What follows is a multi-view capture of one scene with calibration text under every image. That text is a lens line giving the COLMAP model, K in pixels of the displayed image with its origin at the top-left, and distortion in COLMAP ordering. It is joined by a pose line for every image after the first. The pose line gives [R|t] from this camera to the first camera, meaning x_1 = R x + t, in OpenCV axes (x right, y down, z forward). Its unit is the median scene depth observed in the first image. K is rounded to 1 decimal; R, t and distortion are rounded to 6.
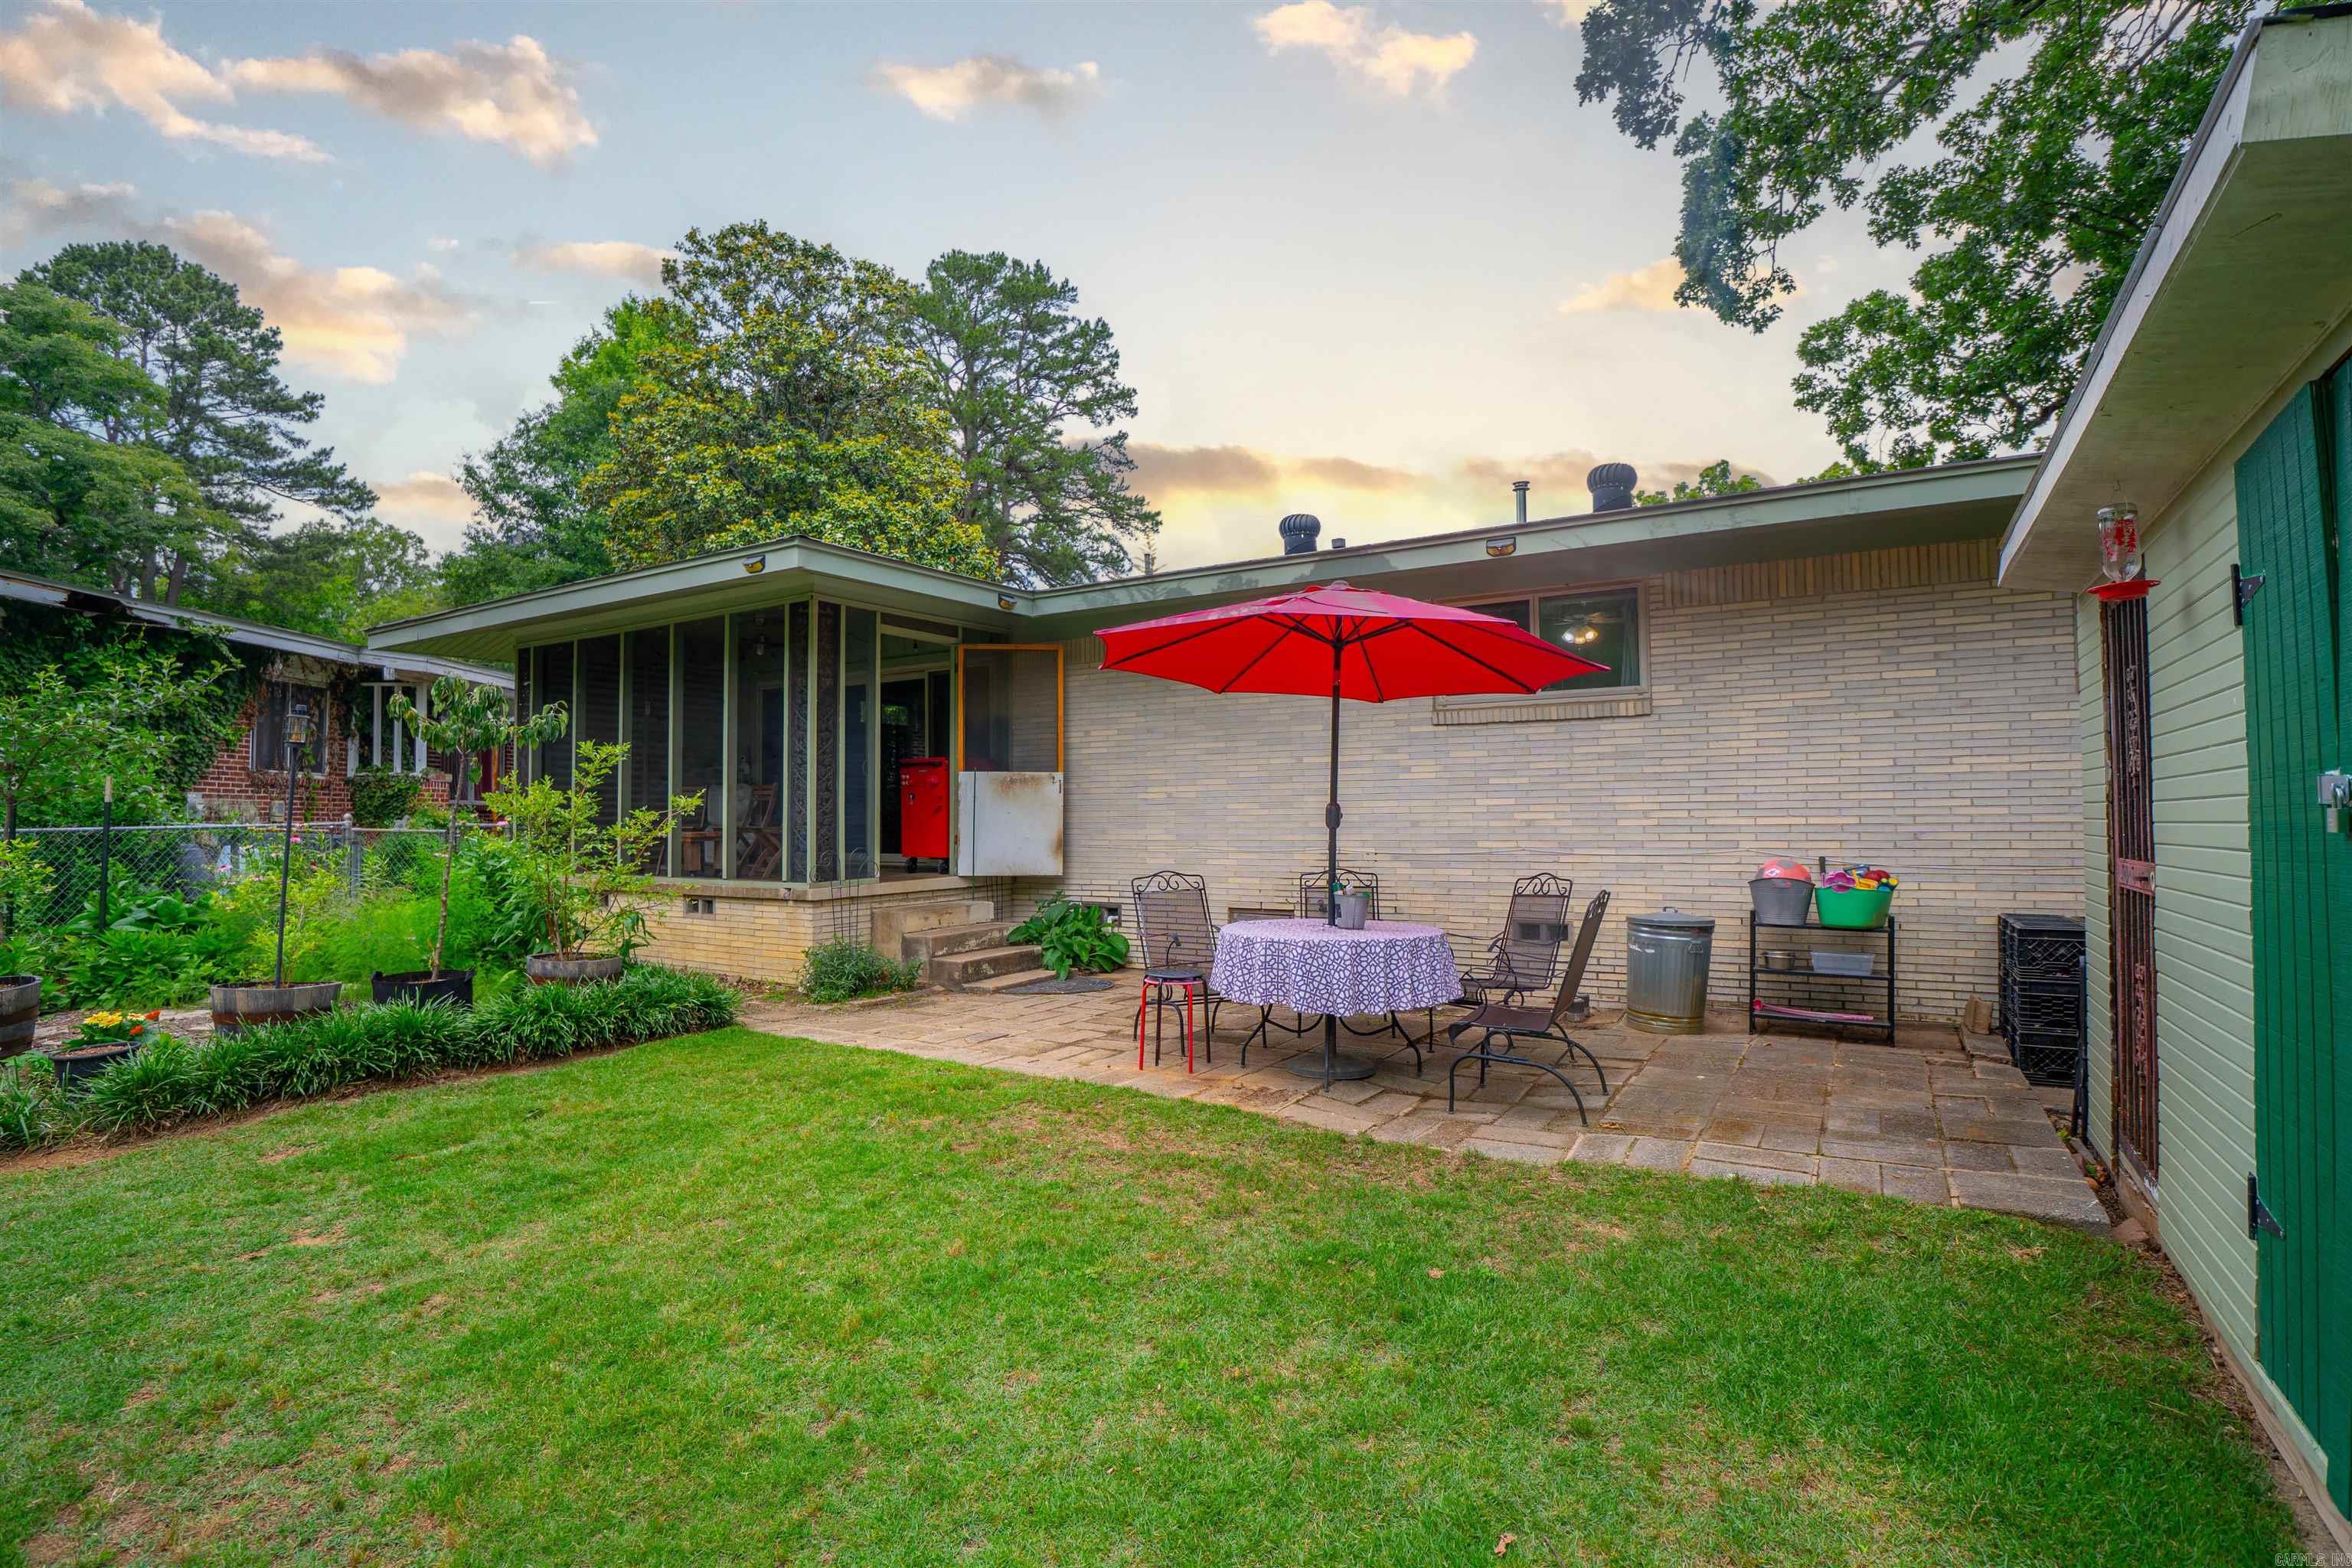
lens RADIAL K [[1158.3, 0, 1174.3], [0, 1158.3, 786.1], [0, 0, 1]] dist [-0.042038, 0.005015]
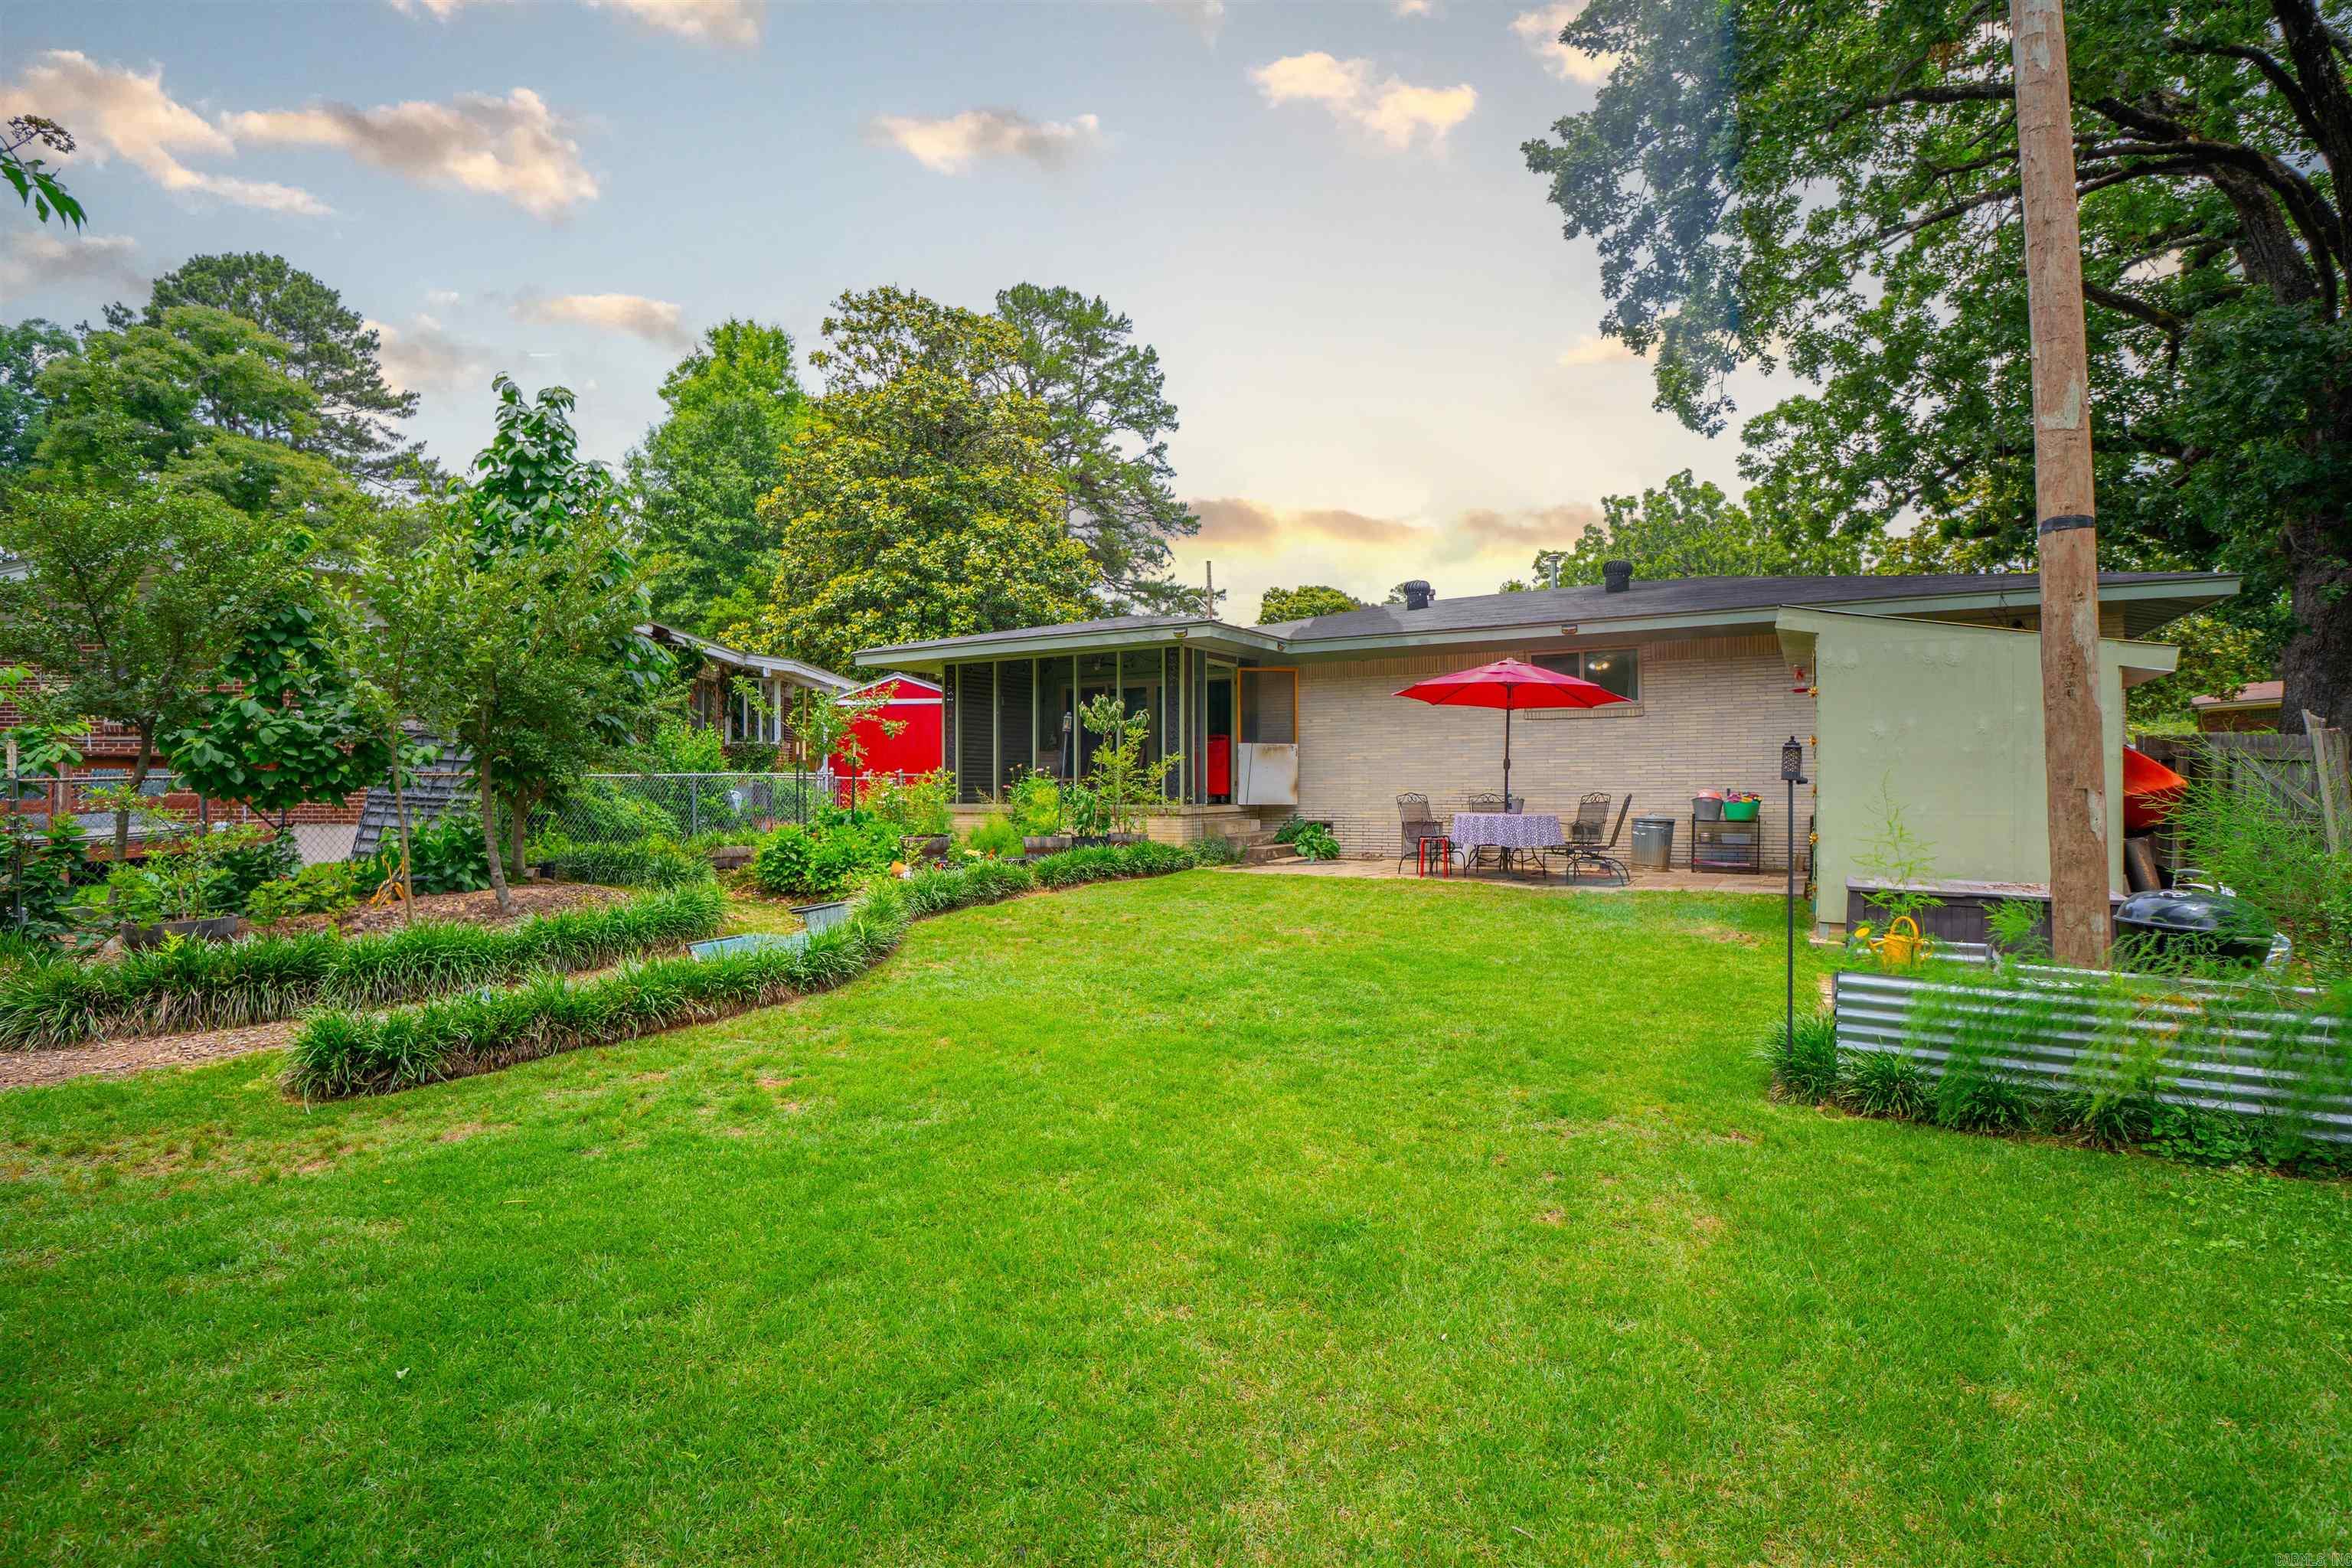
lens RADIAL K [[1158.3, 0, 1175.7], [0, 1158.3, 777.3], [0, 0, 1]] dist [-0.042038, 0.005015]
pose [[0.999556, 0.004171, 0.029500, -0.114065], [-0.004667, 0.999848, 0.016787, 0.003293], [-0.029426, -0.016917, 0.999424, -0.242732]]
